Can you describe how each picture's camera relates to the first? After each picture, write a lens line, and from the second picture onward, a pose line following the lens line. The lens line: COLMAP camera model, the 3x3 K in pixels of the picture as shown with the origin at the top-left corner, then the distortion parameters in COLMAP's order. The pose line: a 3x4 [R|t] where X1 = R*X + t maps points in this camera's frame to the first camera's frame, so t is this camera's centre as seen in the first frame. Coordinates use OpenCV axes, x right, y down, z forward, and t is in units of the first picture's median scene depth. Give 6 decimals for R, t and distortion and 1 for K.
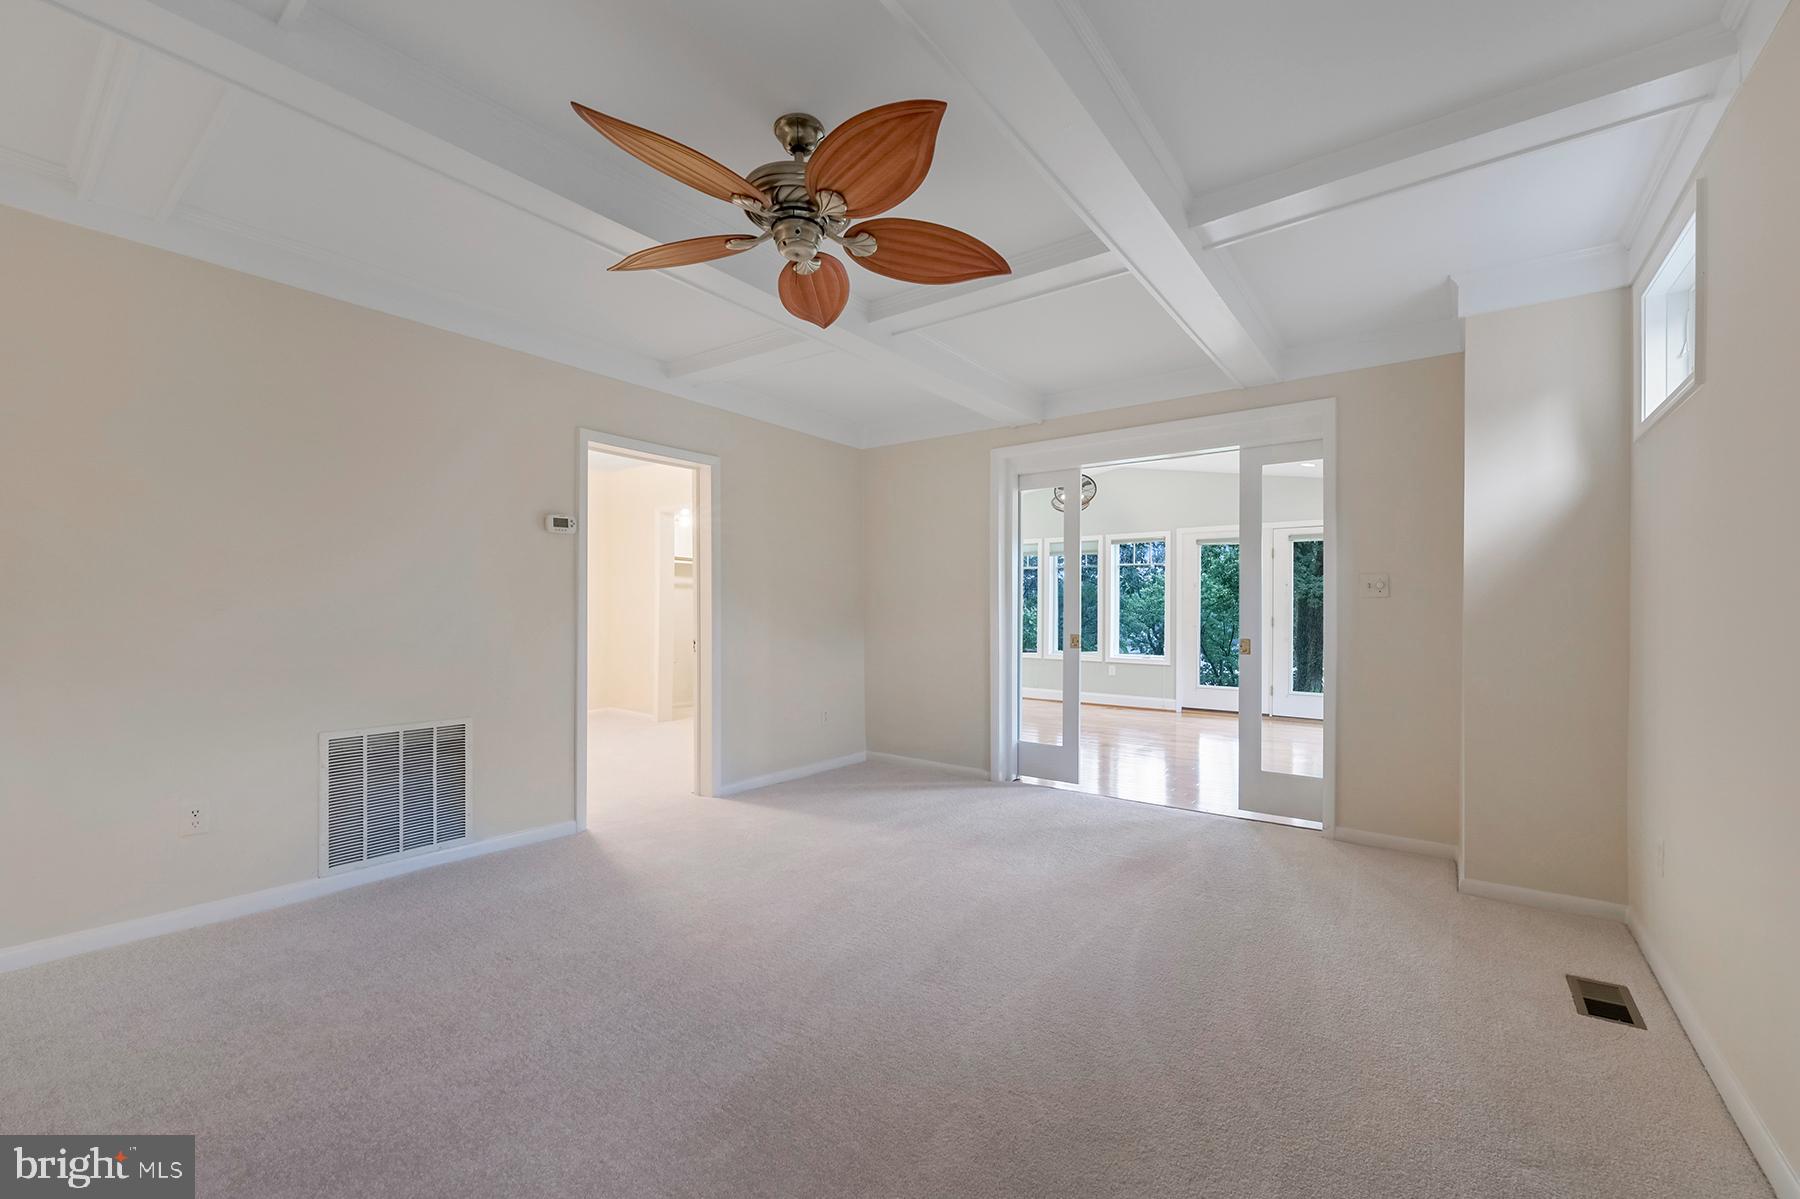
lens RADIAL K [[739.2, 0, 896.8], [0, 739.2, 615.2], [0, 0, 1]] dist [0.001950, 0.000209]
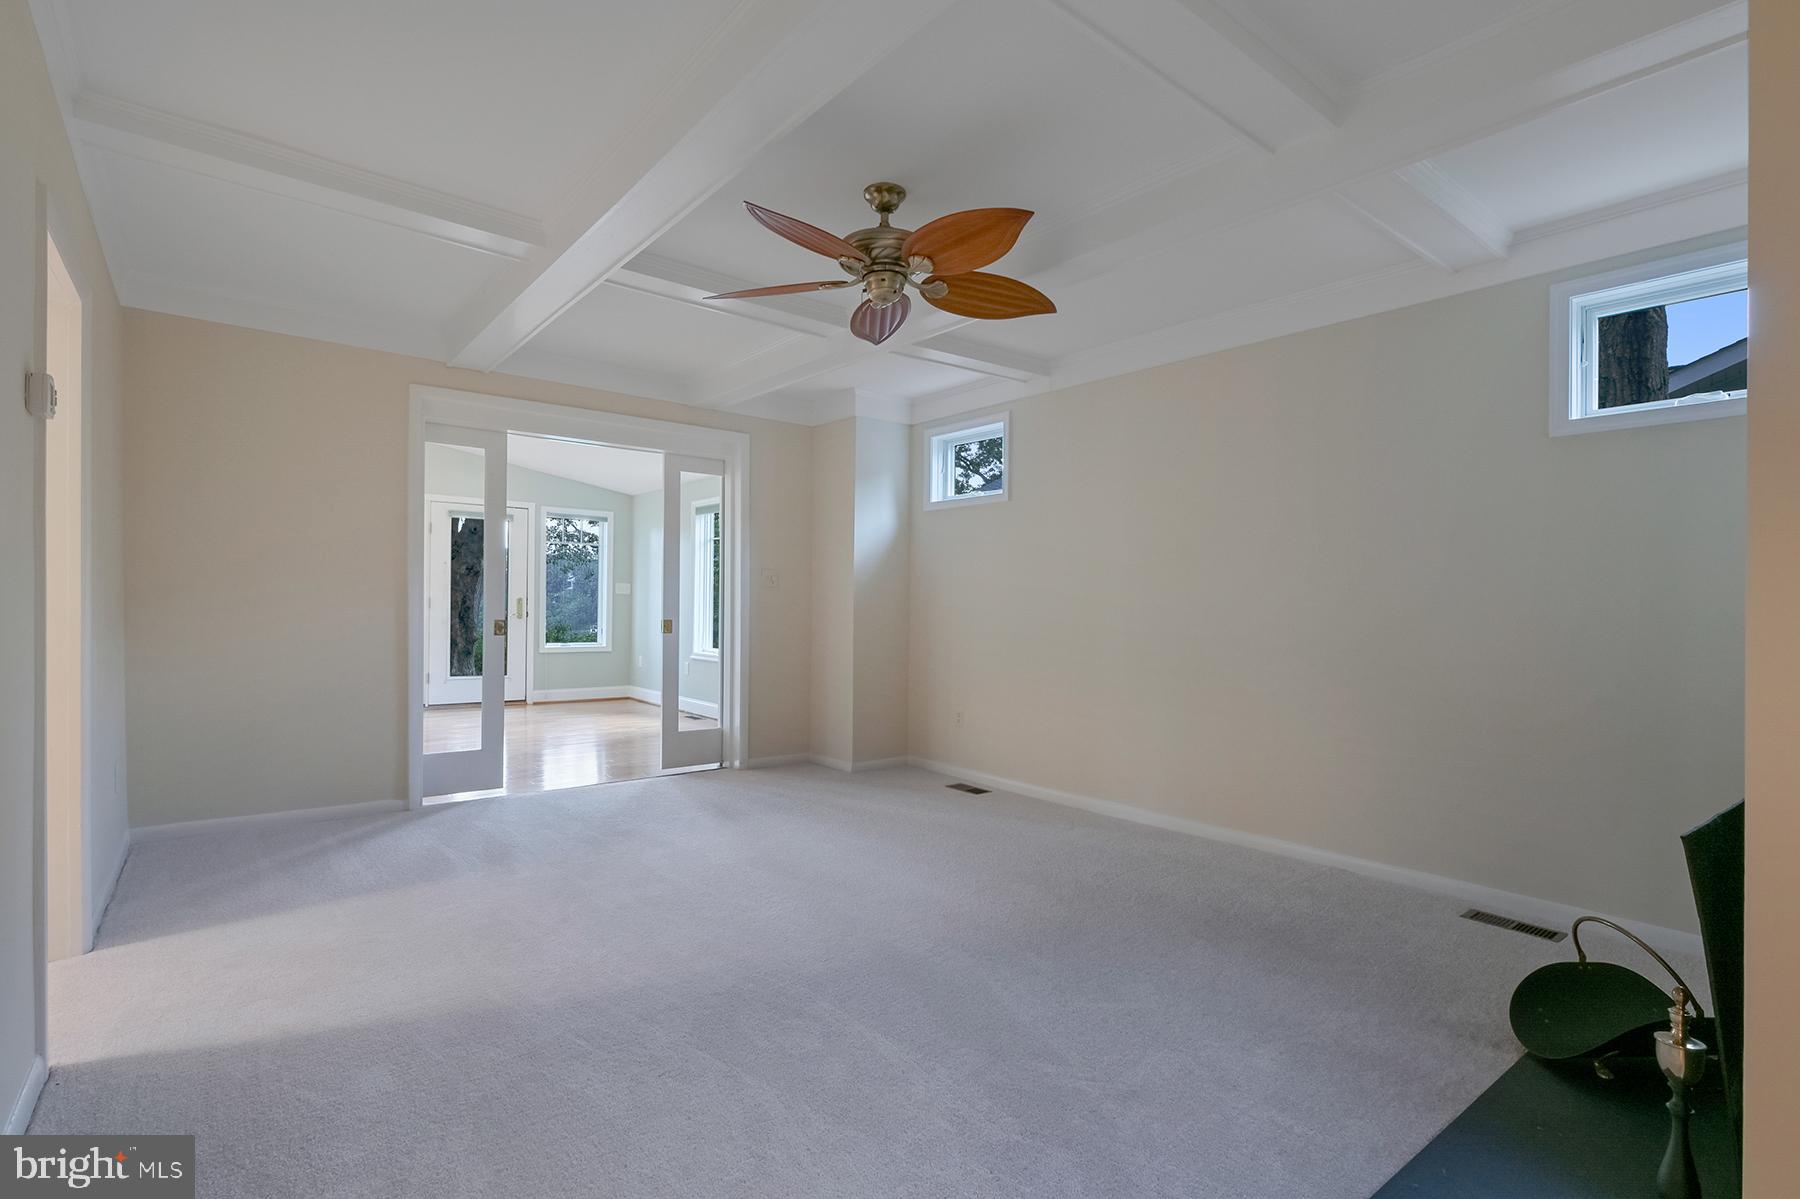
lens RADIAL K [[852.7, 0, 932.7], [0, 852.7, 599.3], [0, 0, 1]] dist [-0.000800, -0.000032]
pose [[0.233608, -0.001420, 0.972330, -0.616240], [-0.009425, 0.999949, 0.003724, -0.008580], [-0.972285, -0.010035, 0.233582, 0.248462]]
